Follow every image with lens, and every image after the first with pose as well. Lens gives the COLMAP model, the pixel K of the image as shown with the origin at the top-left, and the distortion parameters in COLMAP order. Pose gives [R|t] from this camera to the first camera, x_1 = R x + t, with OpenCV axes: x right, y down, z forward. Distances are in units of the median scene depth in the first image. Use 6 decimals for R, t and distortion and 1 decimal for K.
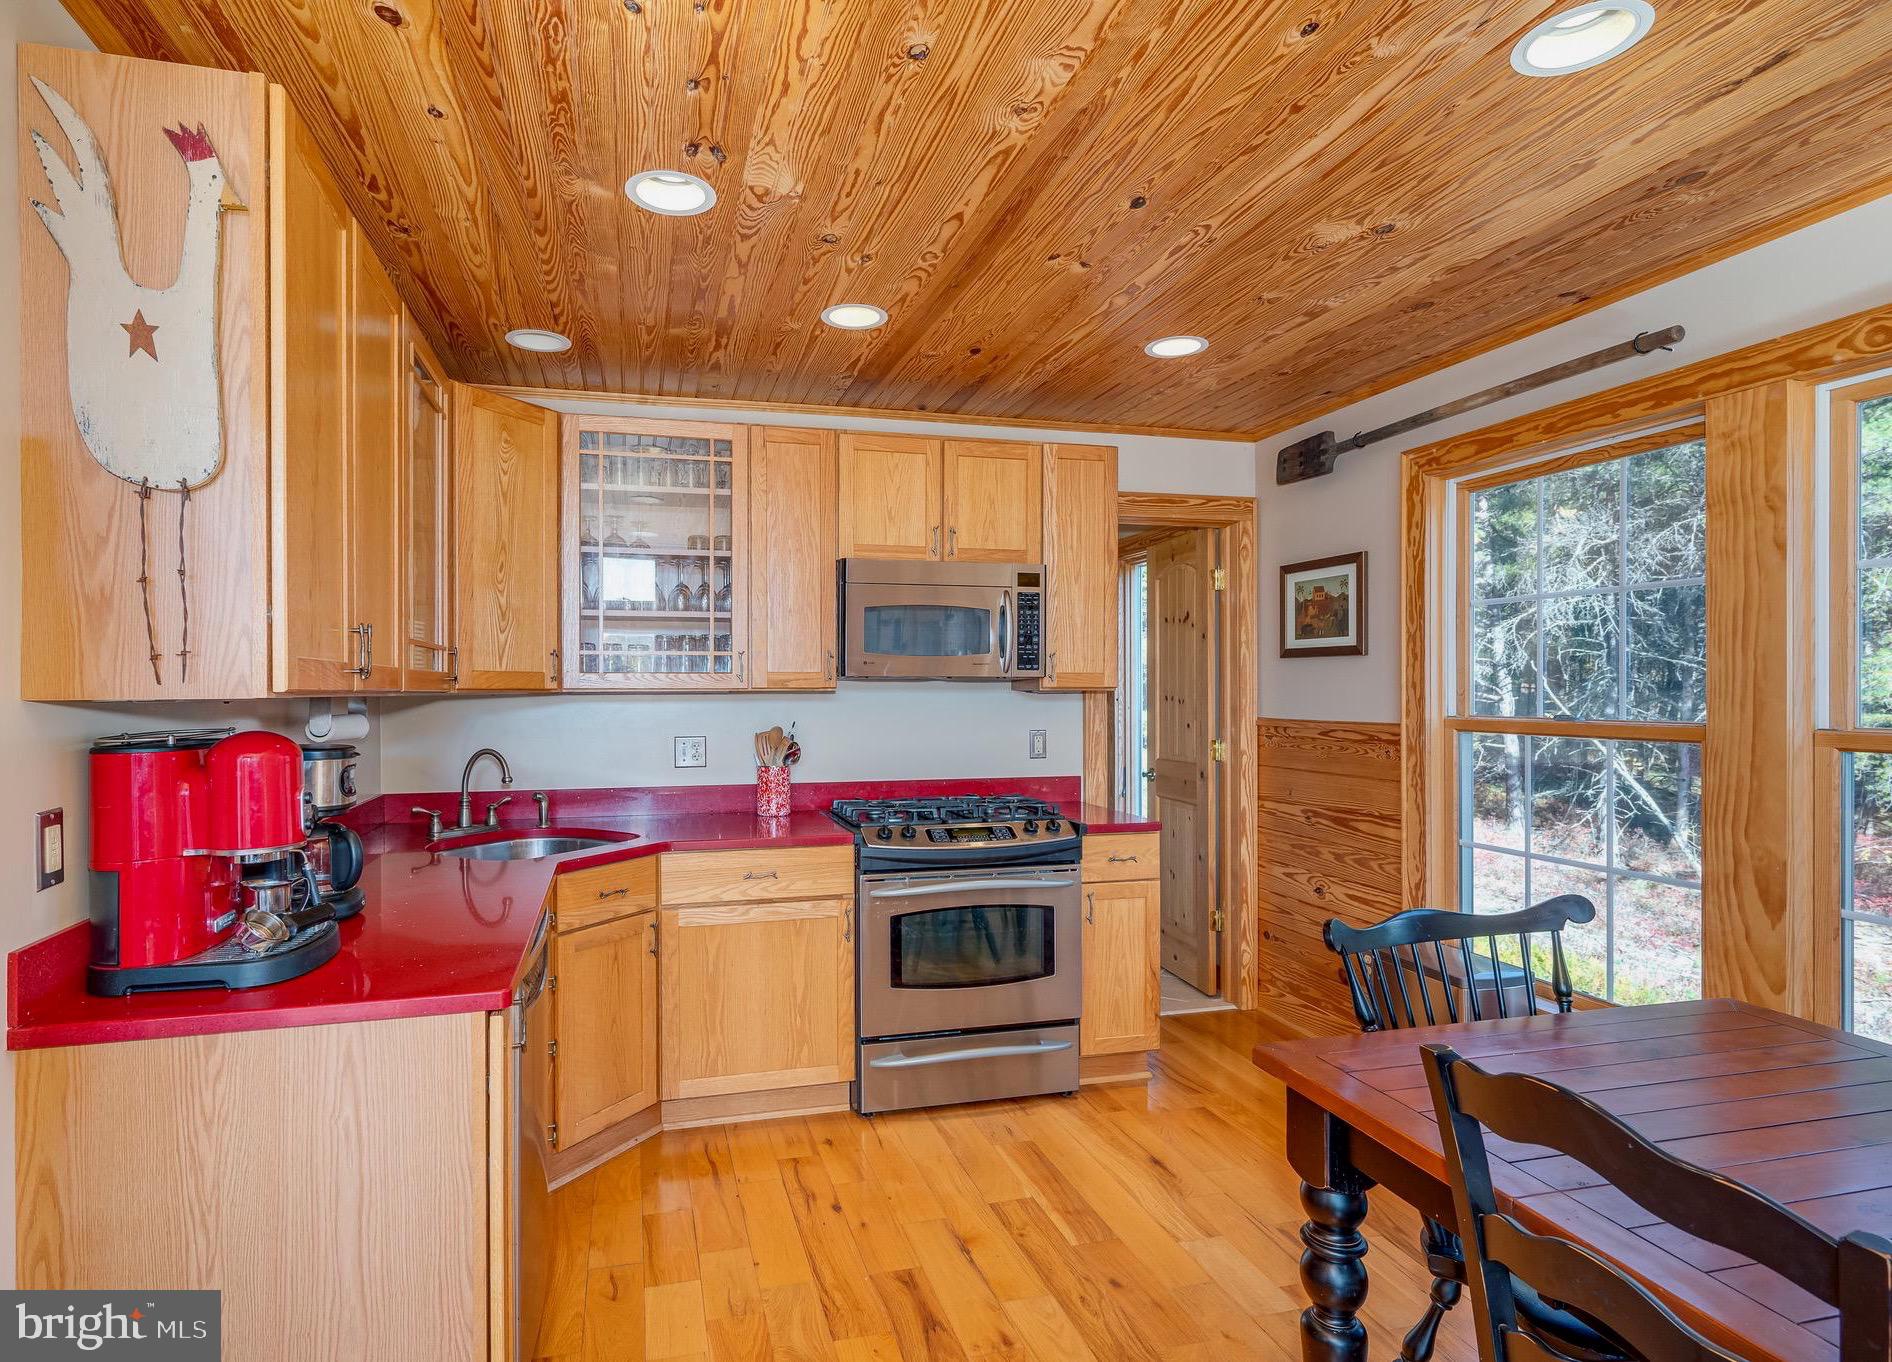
lens RADIAL K [[995.2, 0, 881.3], [0, 995.2, 682.1], [0, 0, 1]] dist [-0.001576, -0.000598]
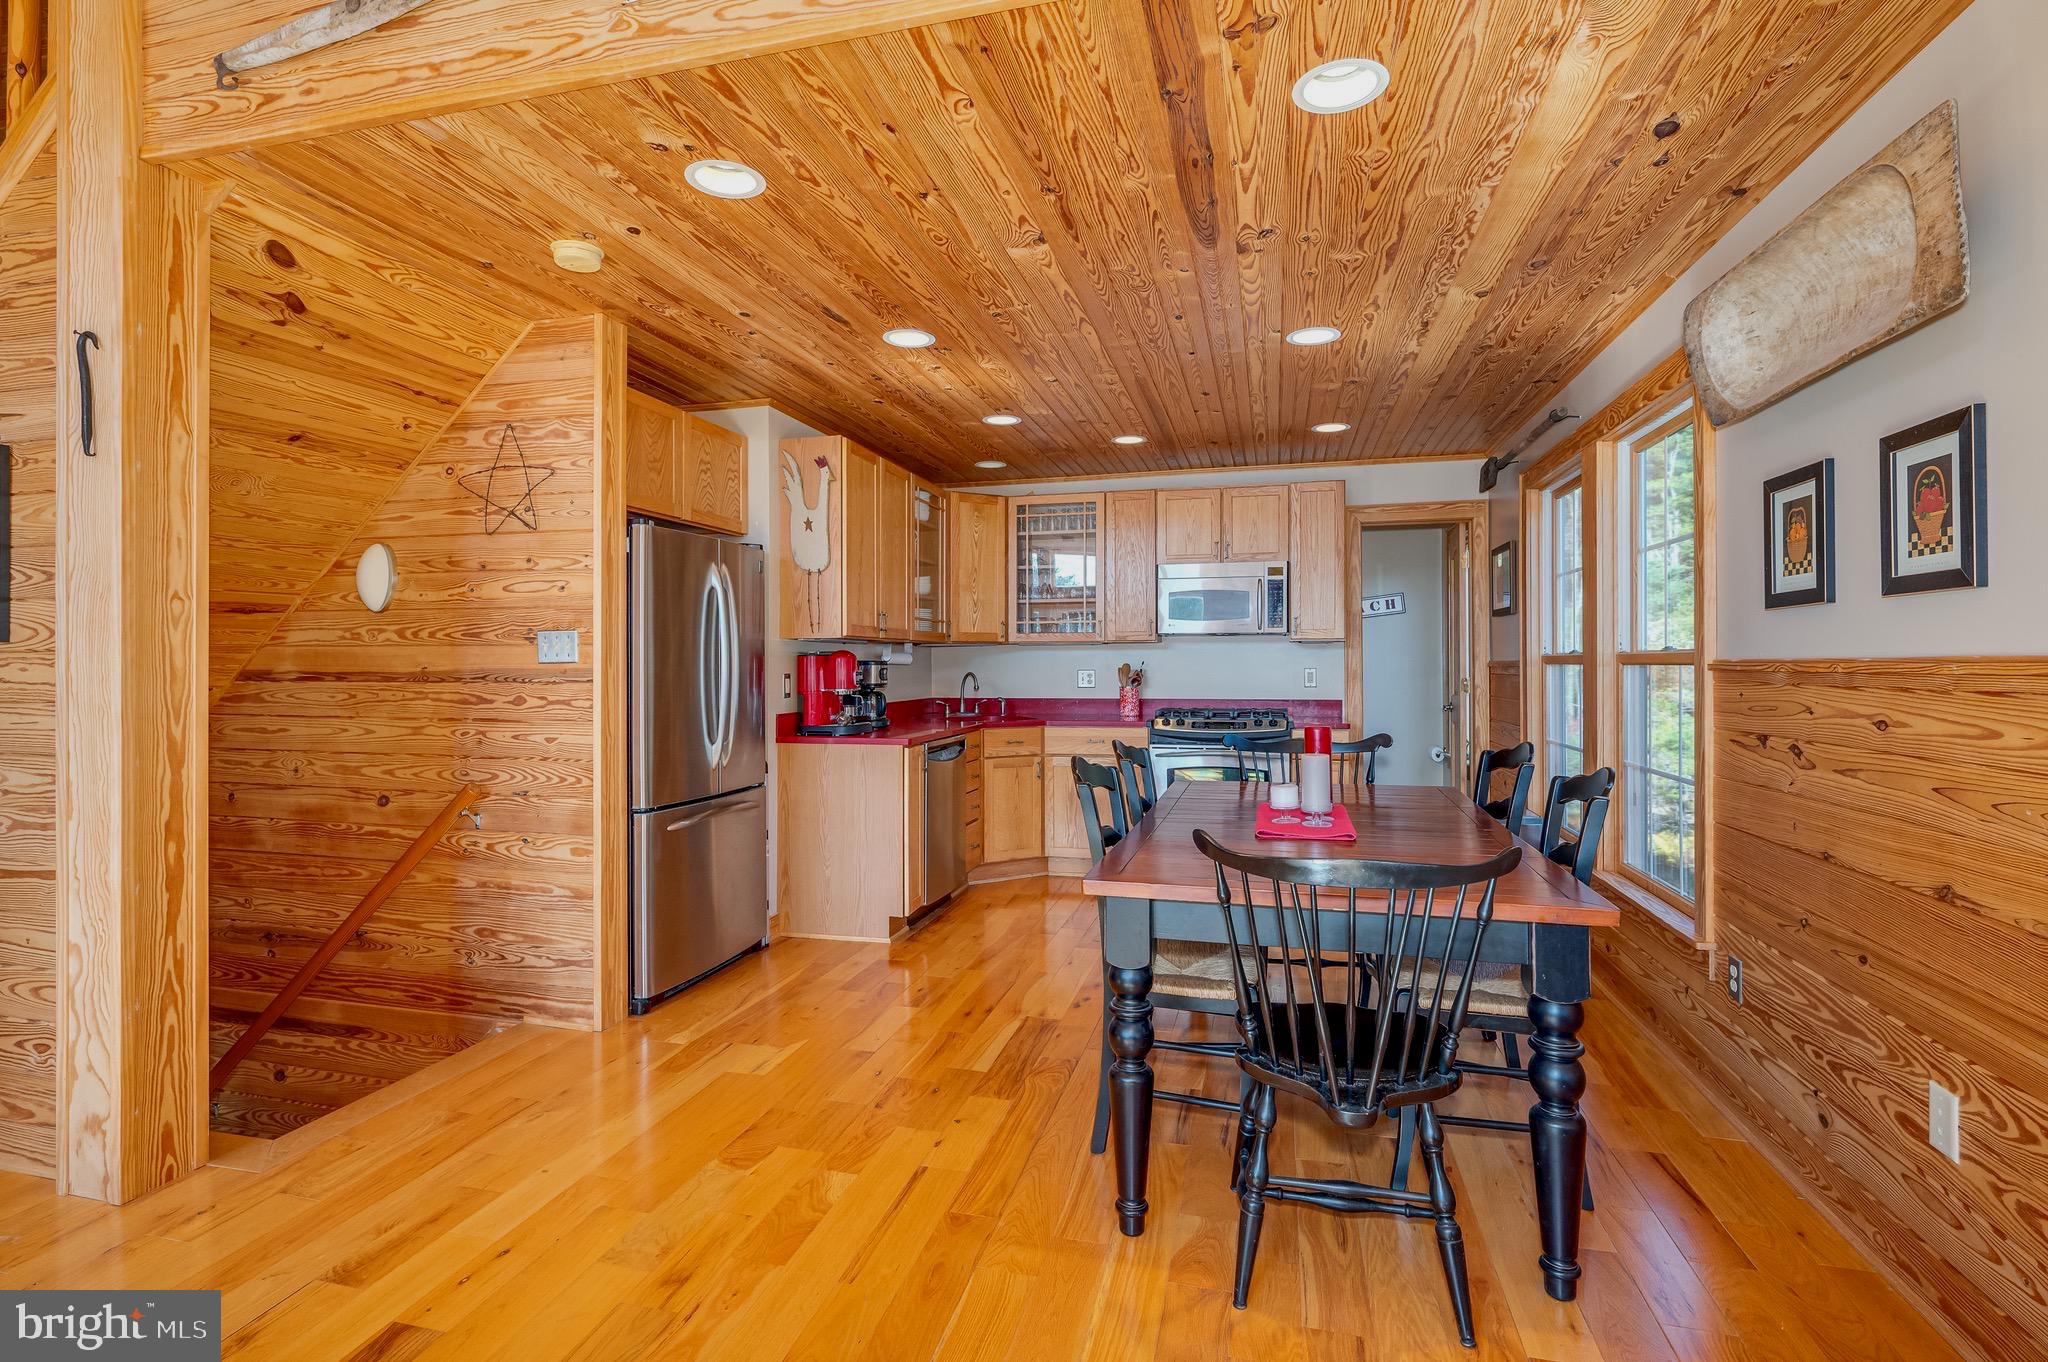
lens RADIAL K [[998.1, 0, 1029.8], [0, 998.1, 645.1], [0, 0, 1]] dist [-0.000084, 0.000194]
pose [[0.881395, -0.010593, -0.472262, 0.602290], [0.005189, 0.999905, -0.012744, 0.036488], [0.472352, 0.008782, 0.881366, -0.643836]]
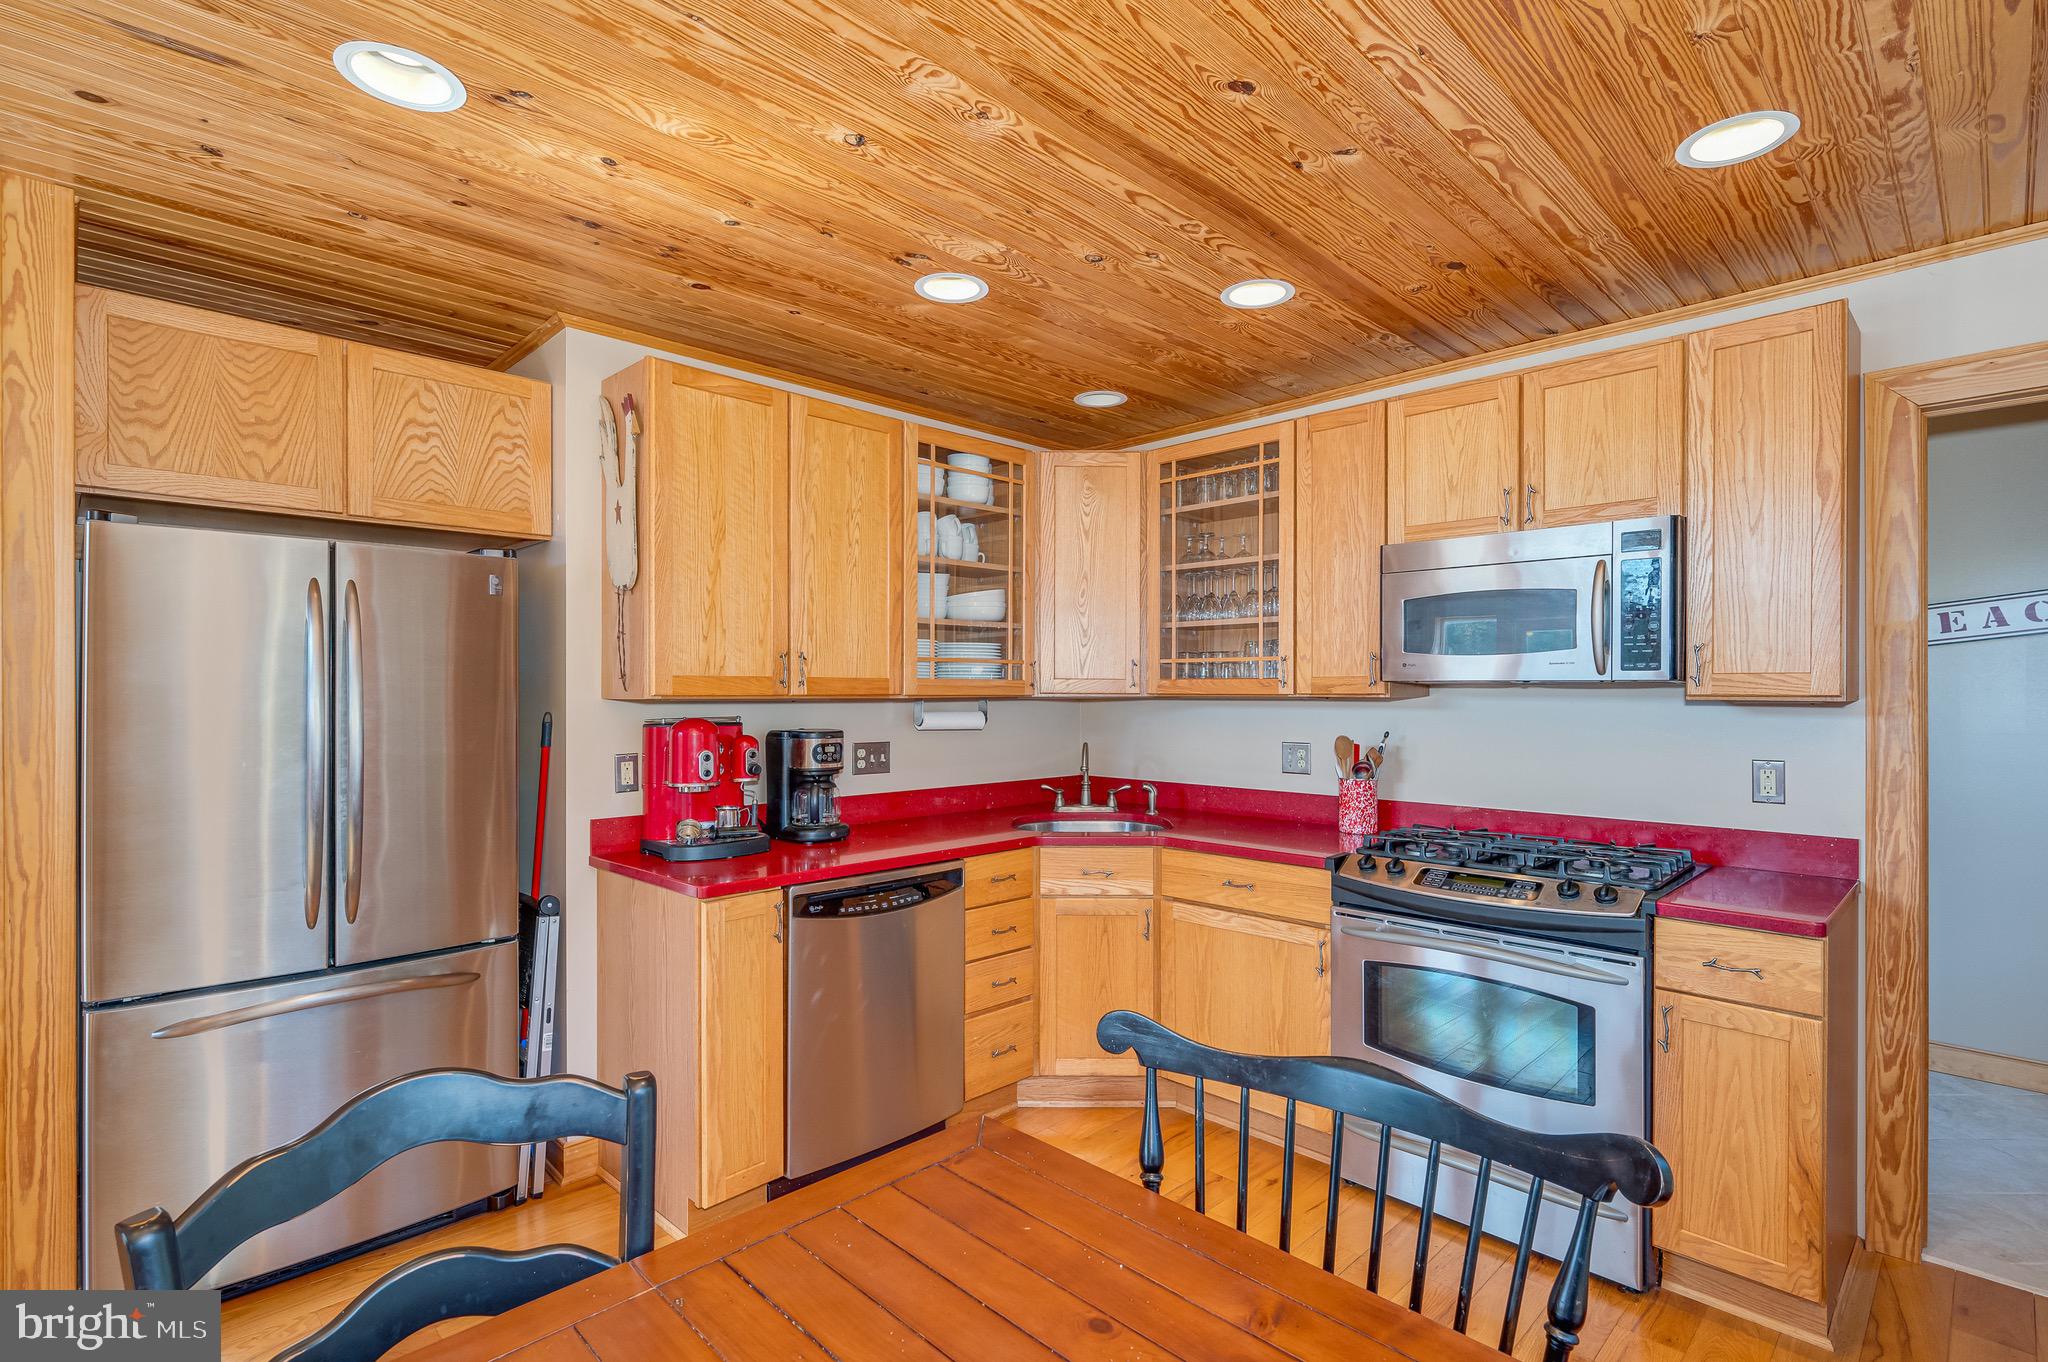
lens RADIAL K [[983.1, 0, 1024.0], [0, 983.1, 681.0], [0, 0, 1]] dist [-0.003188, -0.000707]
pose [[0.509291, -0.006265, -0.860572, 0.563587], [0.003236, 0.999980, -0.005364, -0.002209], [0.860588, -0.000053, 0.509301, 0.301309]]
